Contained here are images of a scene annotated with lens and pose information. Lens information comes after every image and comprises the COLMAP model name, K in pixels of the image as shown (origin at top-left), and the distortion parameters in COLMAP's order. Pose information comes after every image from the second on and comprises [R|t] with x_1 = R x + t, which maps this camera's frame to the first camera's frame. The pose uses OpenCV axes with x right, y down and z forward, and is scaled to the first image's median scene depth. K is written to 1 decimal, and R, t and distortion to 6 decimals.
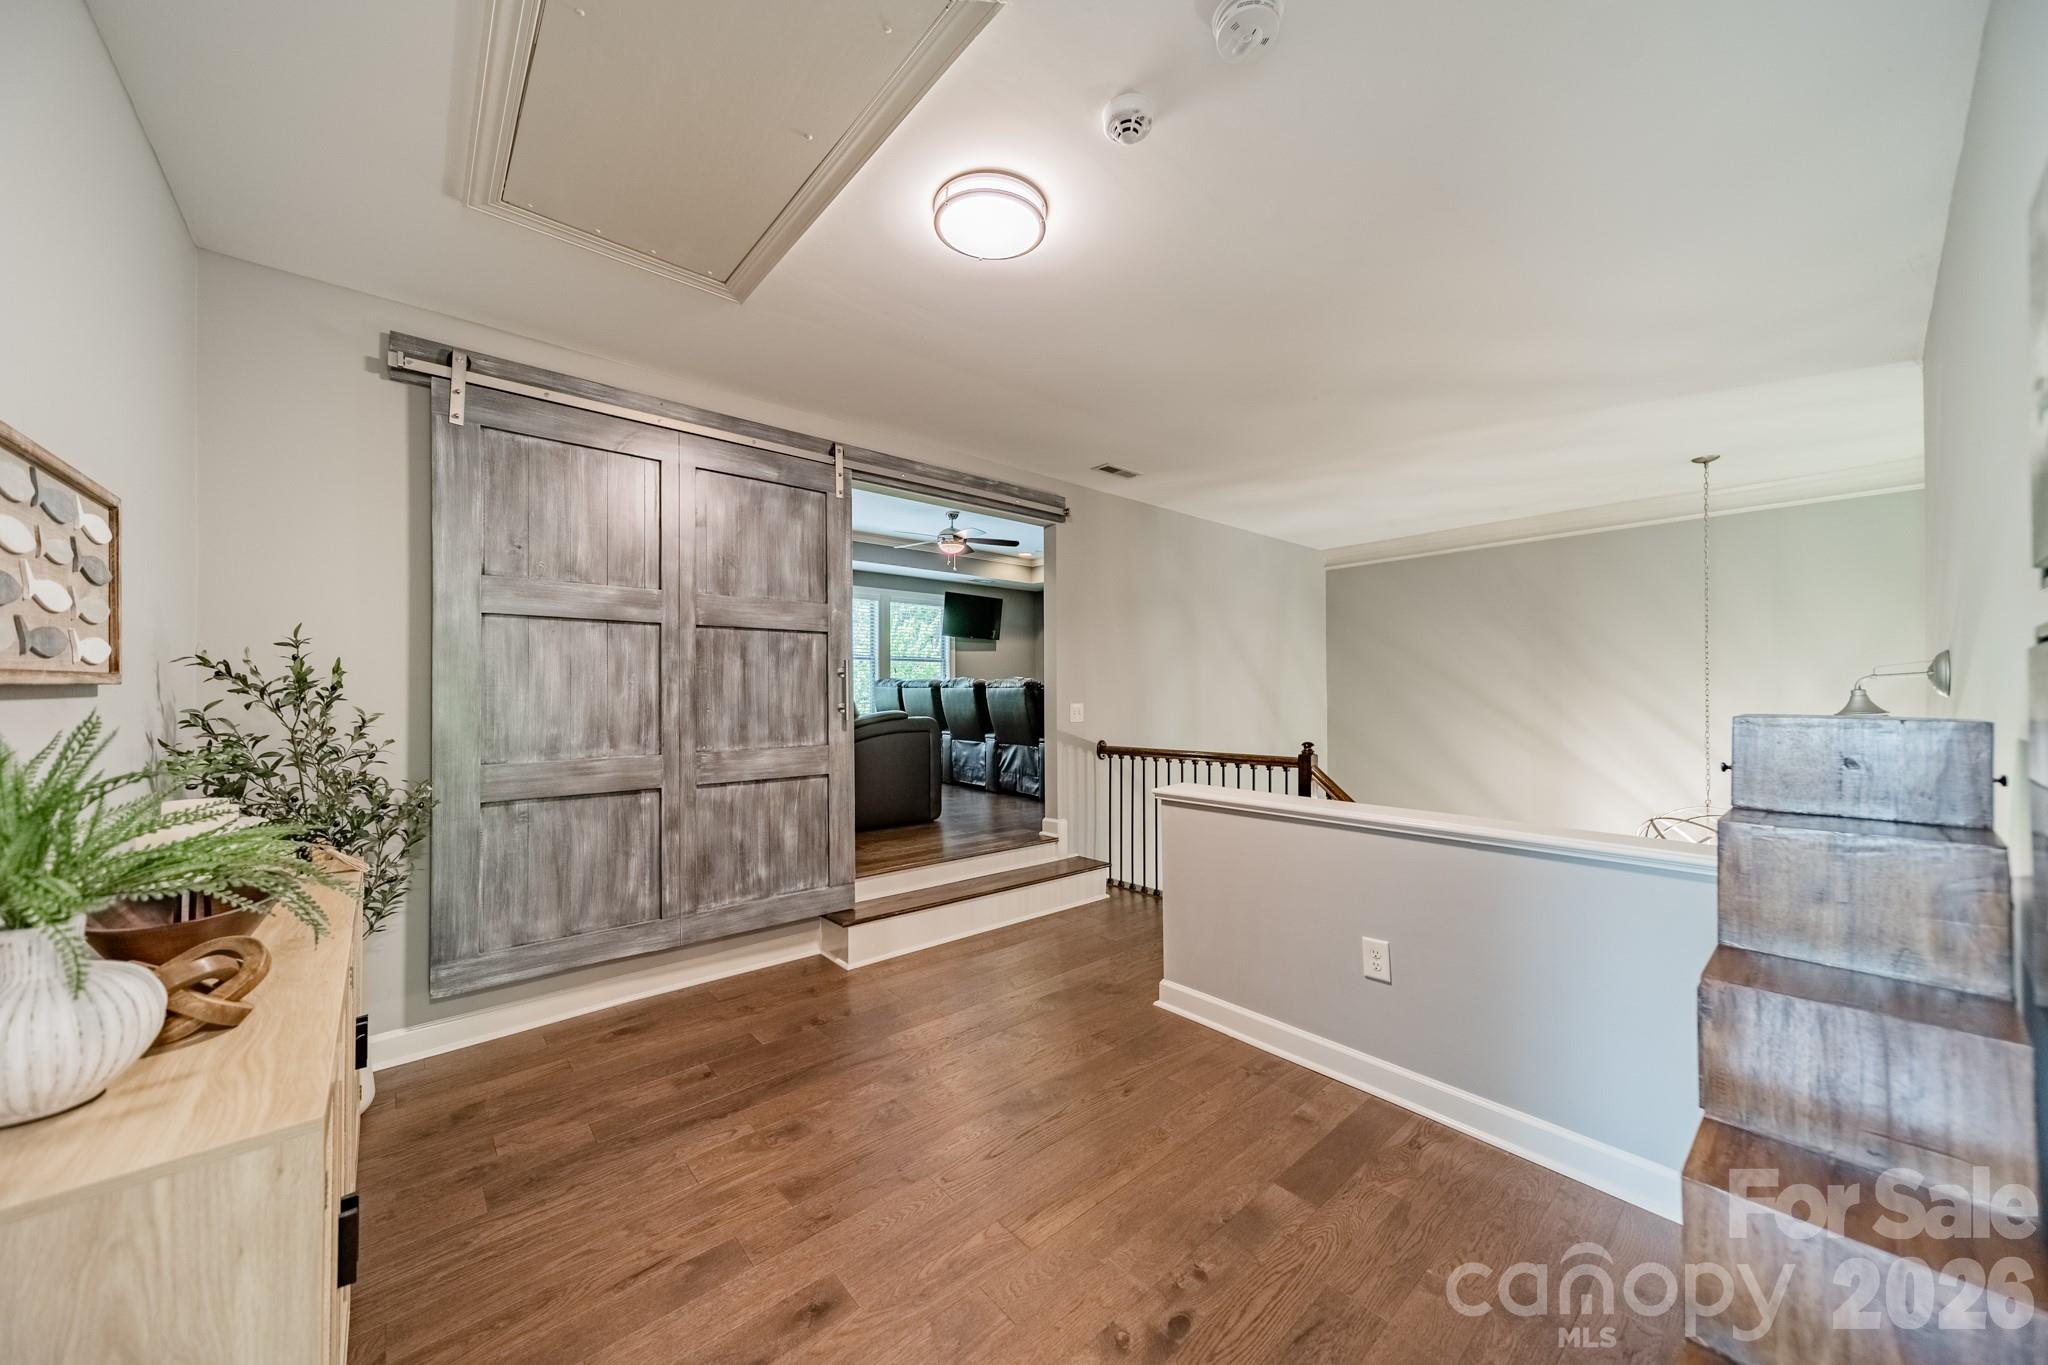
lens RADIAL K [[718.4, 0, 1026.9], [0, 718.4, 679.3], [0, 0, 1]] dist [0.007465, -0.000153]
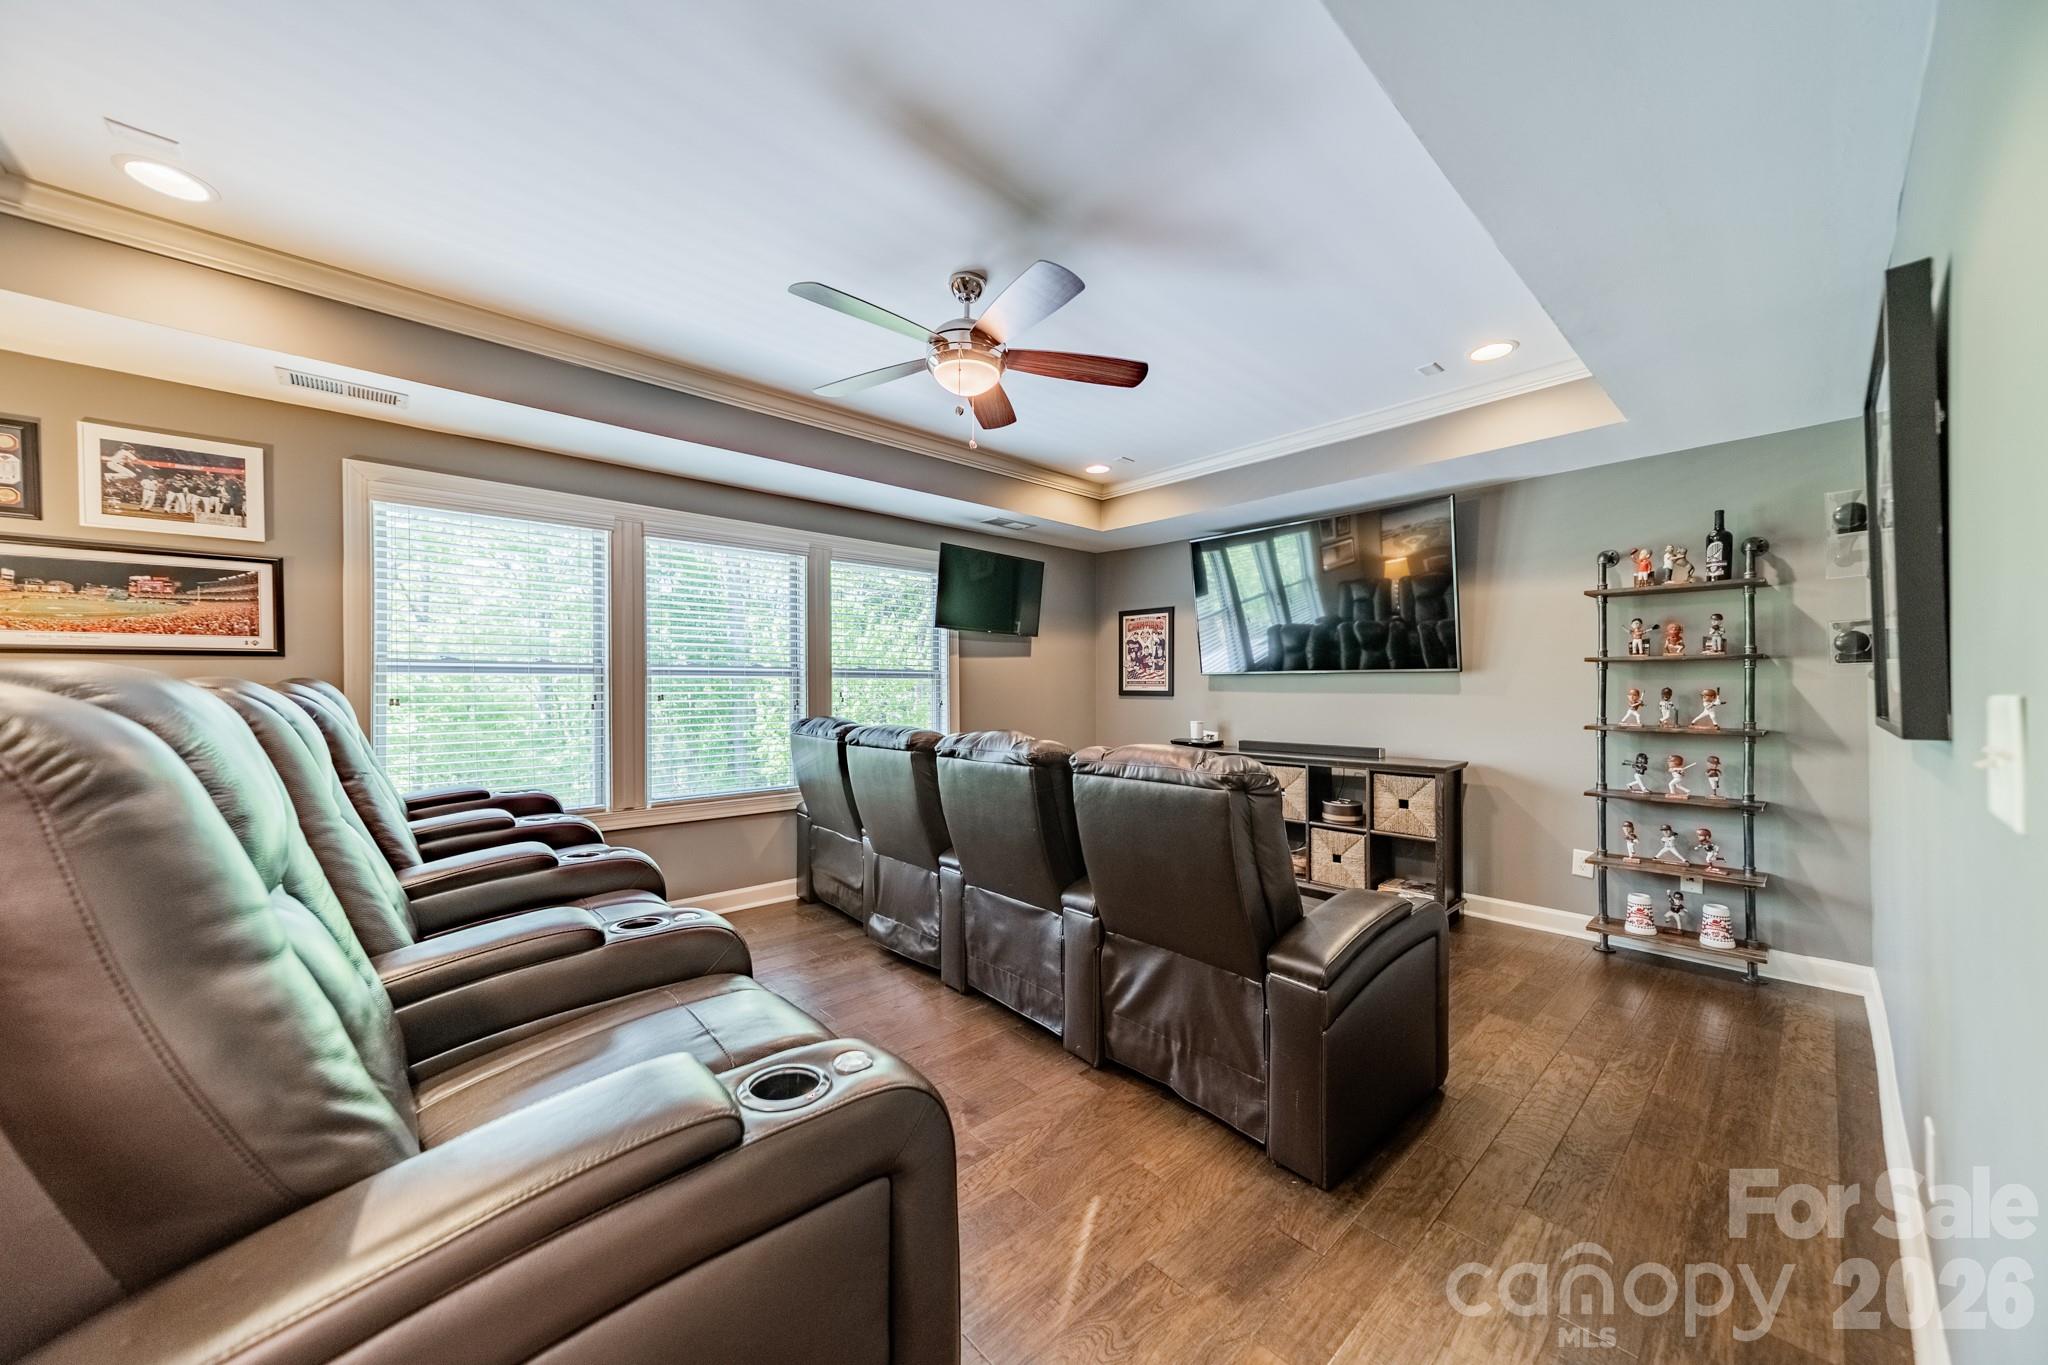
lens RADIAL K [[718.4, 0, 1021.0], [0, 718.4, 688.2], [0, 0, 1]] dist [0.007465, -0.000153]
pose [[0.999930, -0.004349, 0.010977, -0.076476], [0.004253, 0.999953, 0.008739, -0.026758], [-0.011015, -0.008691, 0.999902, 0.596535]]
